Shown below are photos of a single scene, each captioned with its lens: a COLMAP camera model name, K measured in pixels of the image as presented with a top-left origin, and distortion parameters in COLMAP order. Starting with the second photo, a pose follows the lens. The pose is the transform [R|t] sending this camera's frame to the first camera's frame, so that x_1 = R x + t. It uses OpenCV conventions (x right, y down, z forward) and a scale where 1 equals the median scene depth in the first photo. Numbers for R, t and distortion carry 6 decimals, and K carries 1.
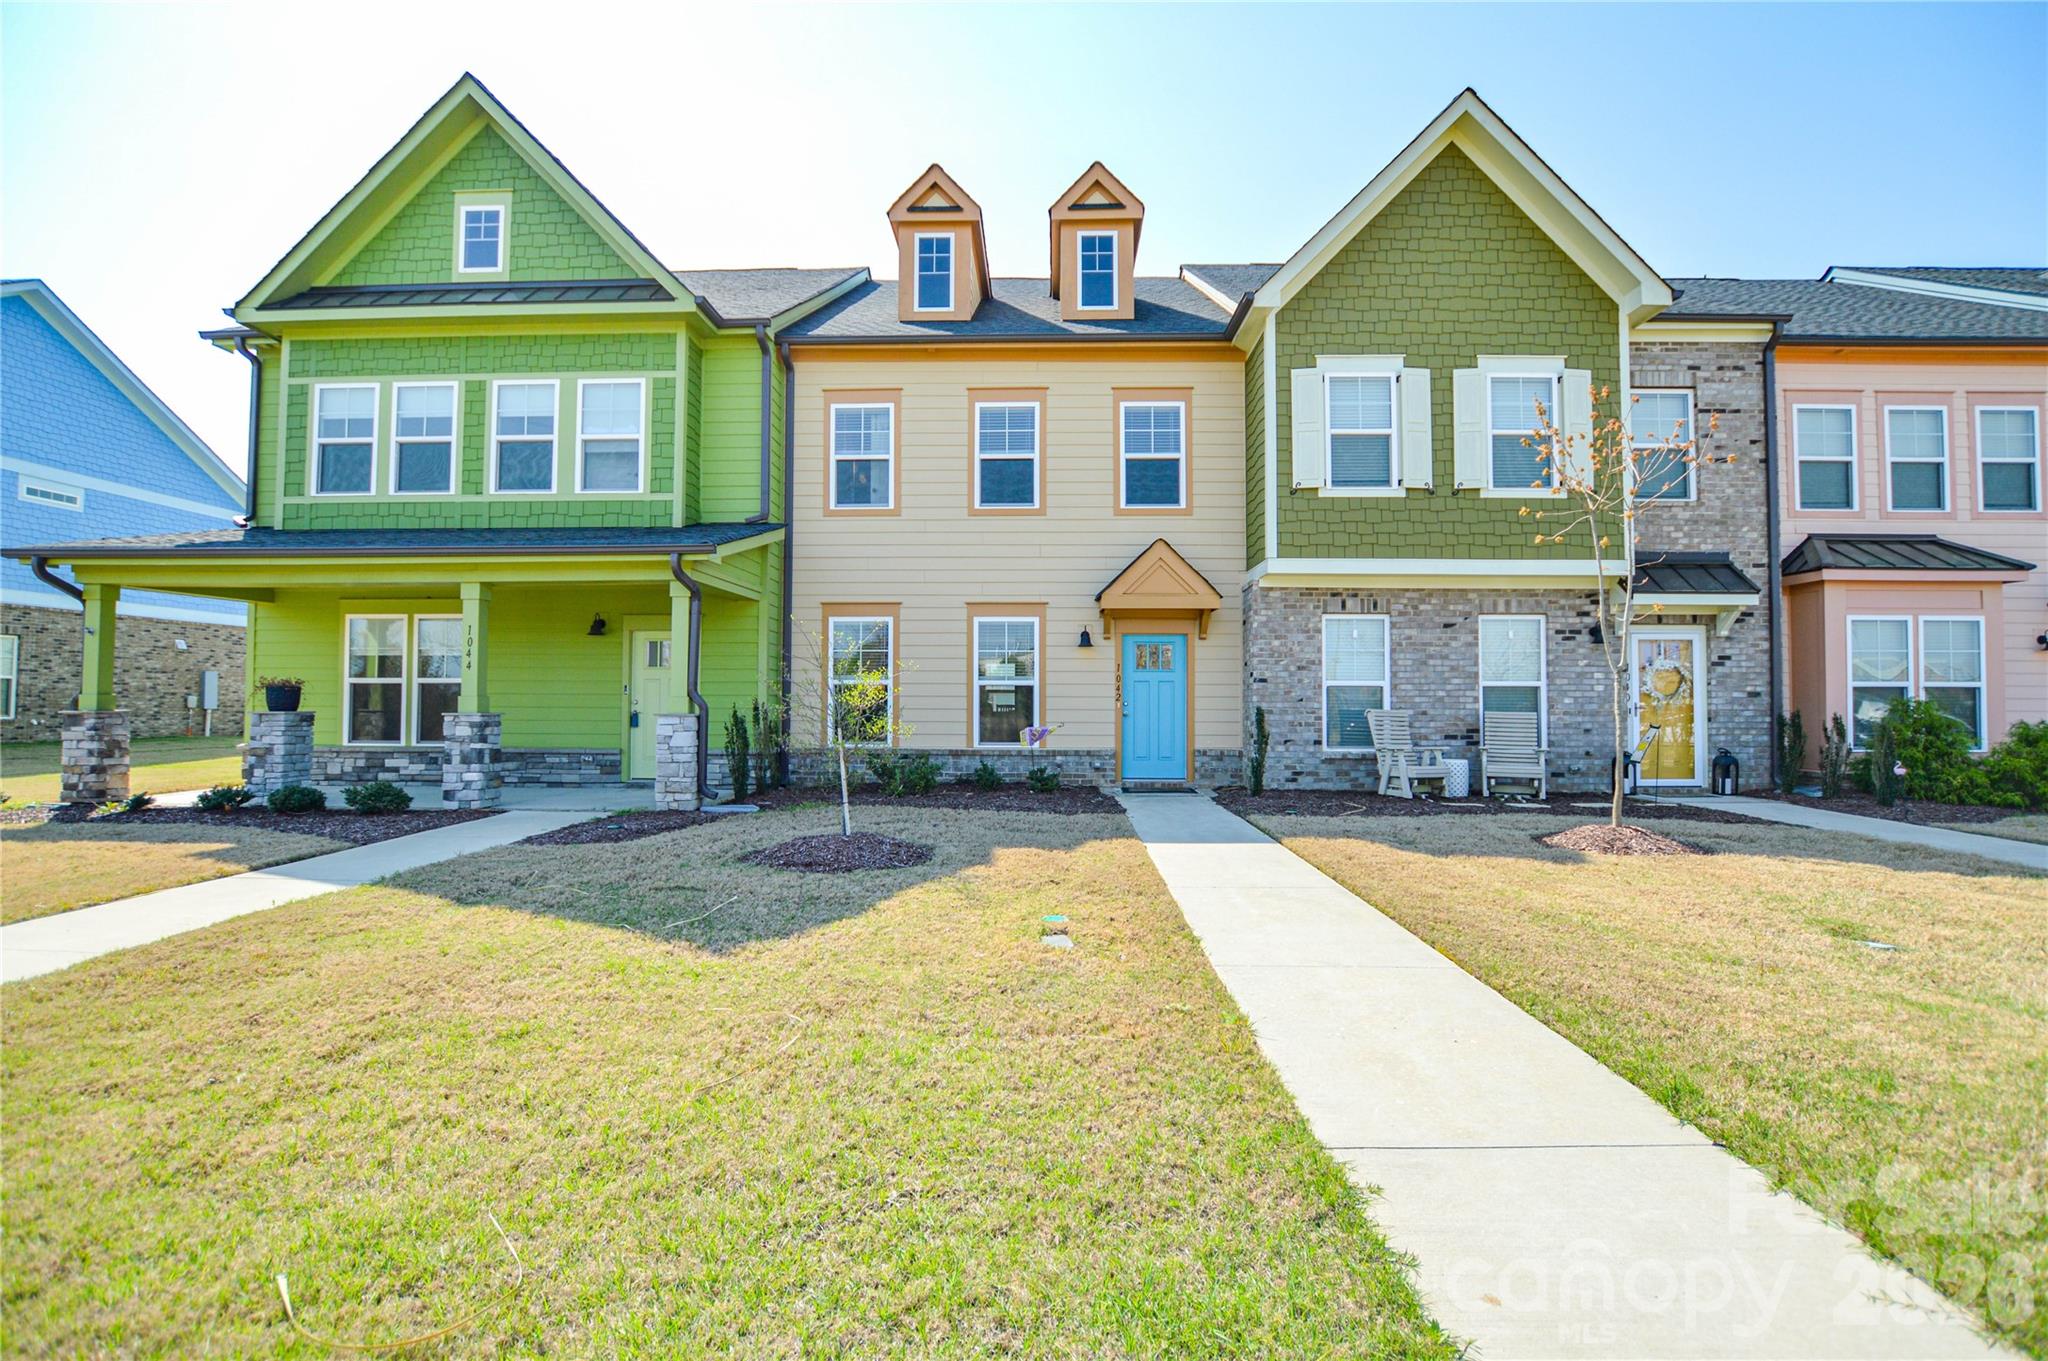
lens RADIAL K [[939.1, 0, 1027.0], [0, 939.1, 687.4], [0, 0, 1]] dist [-0.032650, 0.004114]
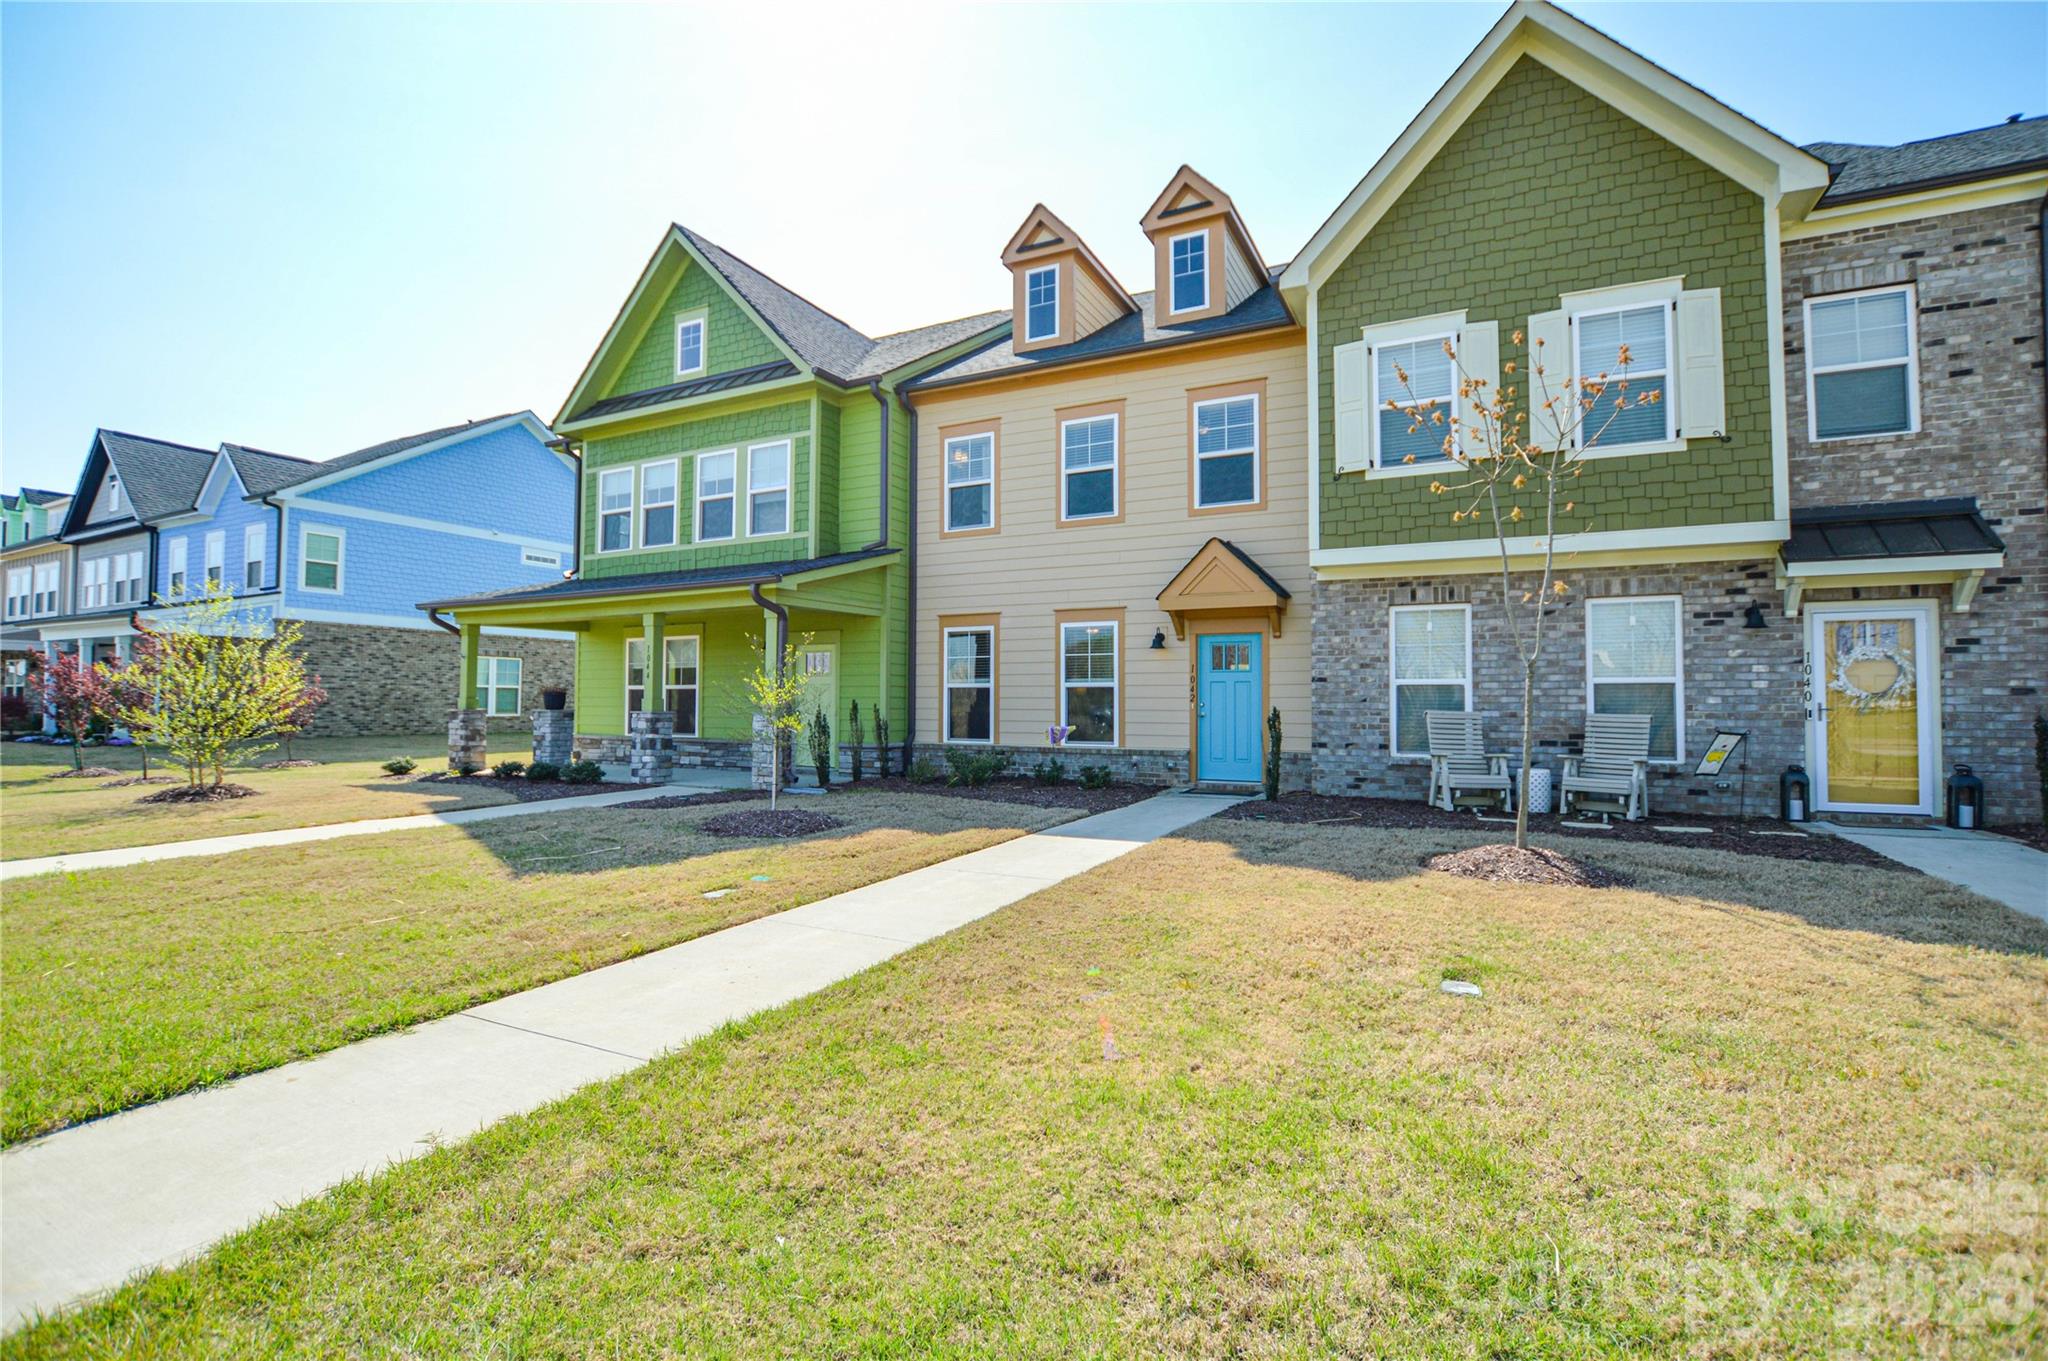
lens RADIAL K [[939.1, 0, 1024.0], [0, 939.1, 686.9], [0, 0, 1]] dist [-0.032650, 0.004114]
pose [[0.900460, -0.008405, -0.434859, 0.394034], [0.007464, 0.999965, -0.003871, 0.001264], [0.434876, 0.000239, 0.900490, 0.022954]]
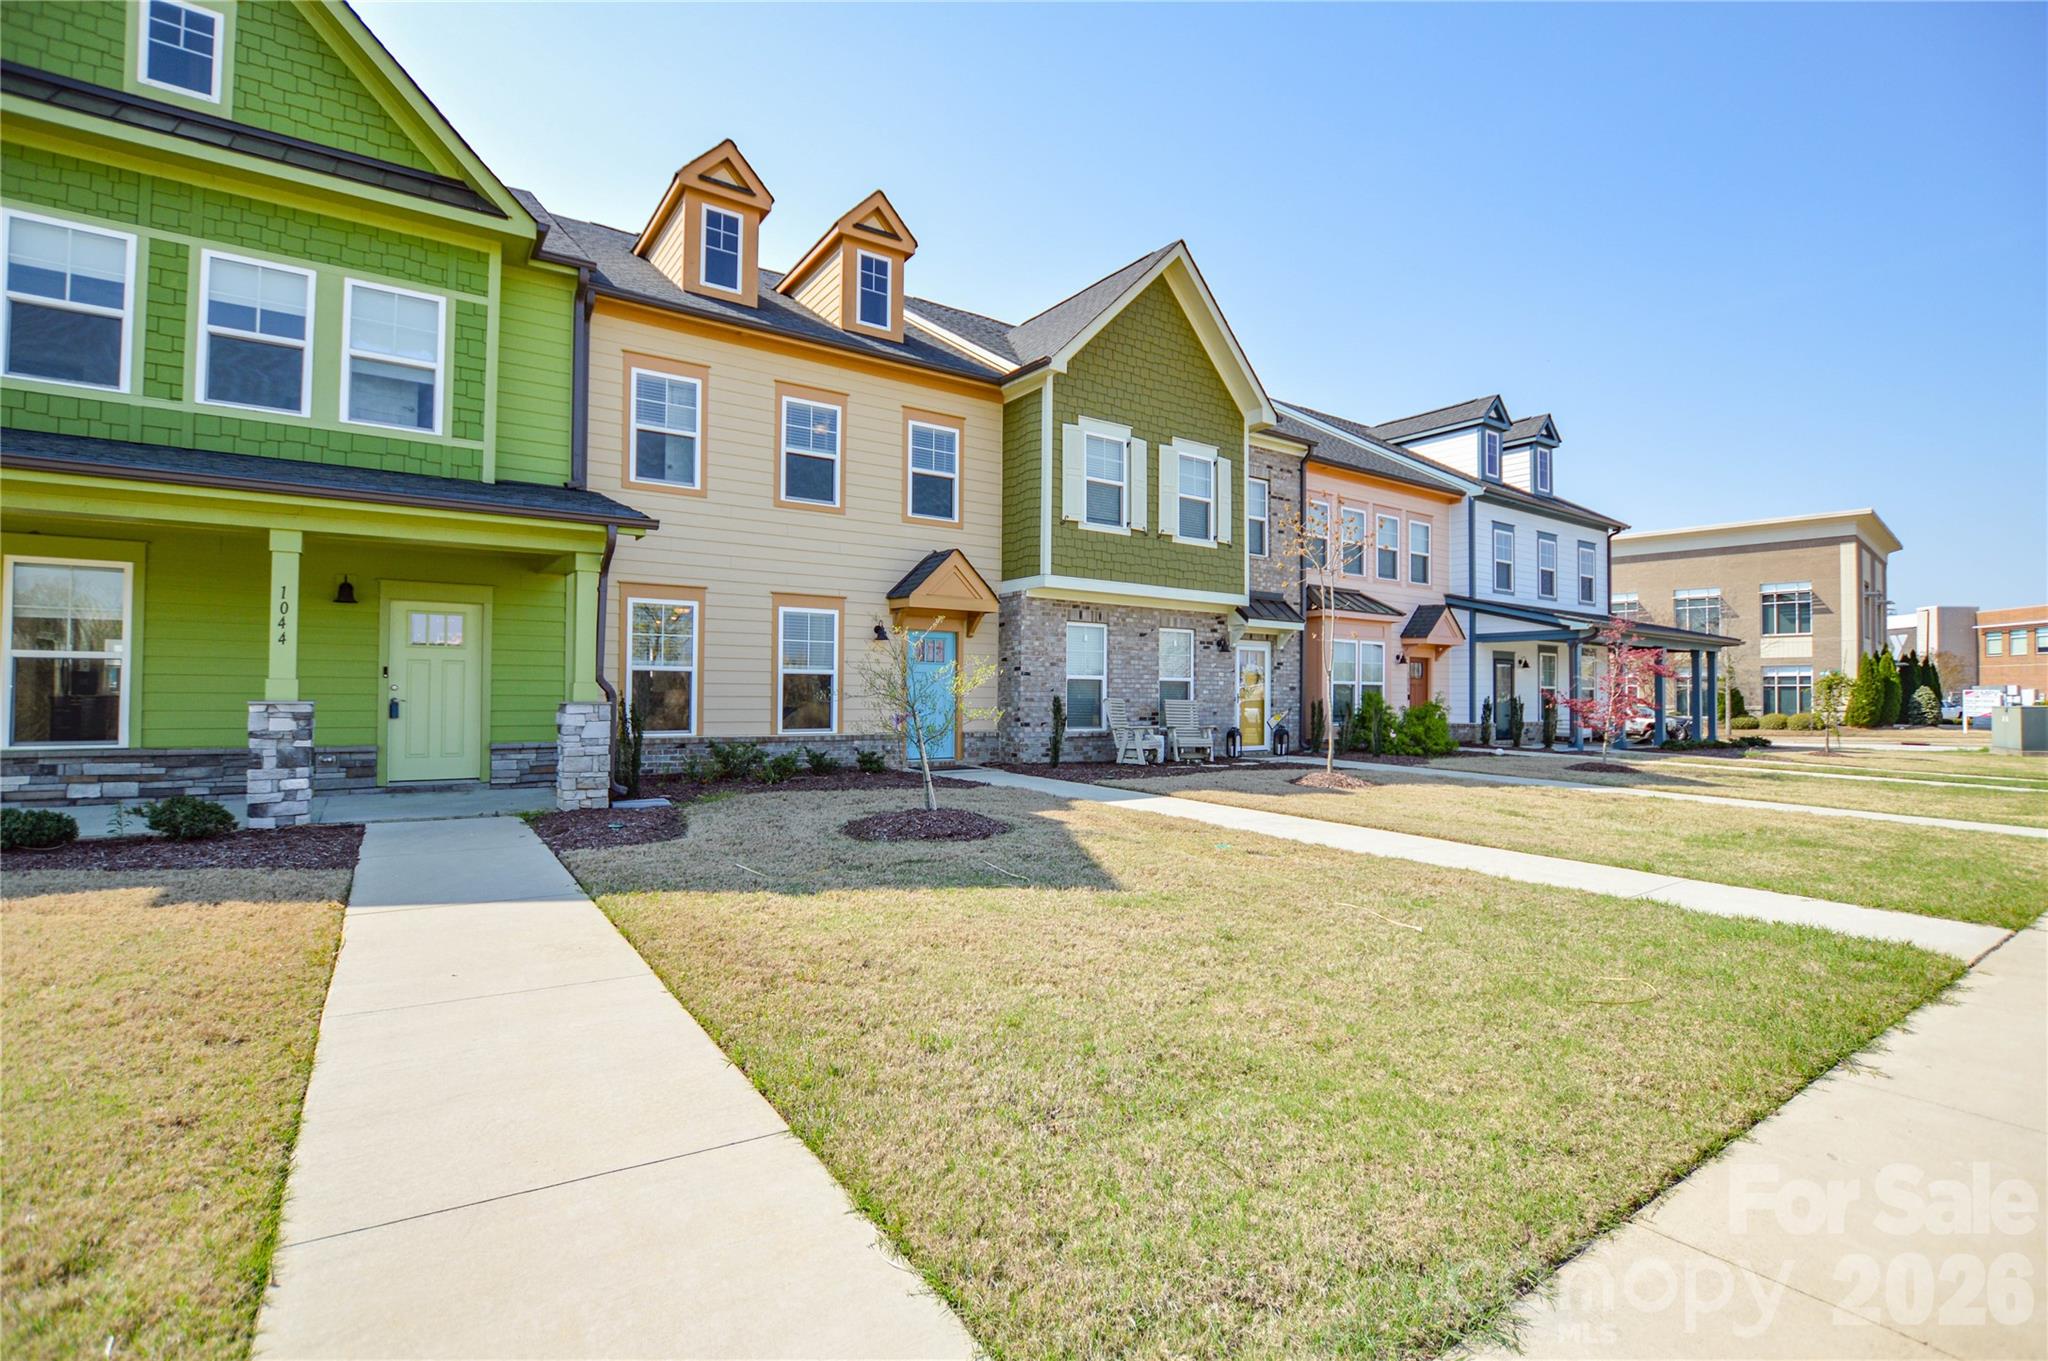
lens RADIAL K [[939.1, 0, 1044.2], [0, 939.1, 685.9], [0, 0, 1]] dist [-0.032650, 0.004114]
pose [[0.797351, 0.009135, 0.603447, -0.469417], [-0.017241, 0.999822, 0.007646, -0.001408], [-0.603270, -0.016501, 0.797366, 0.015592]]
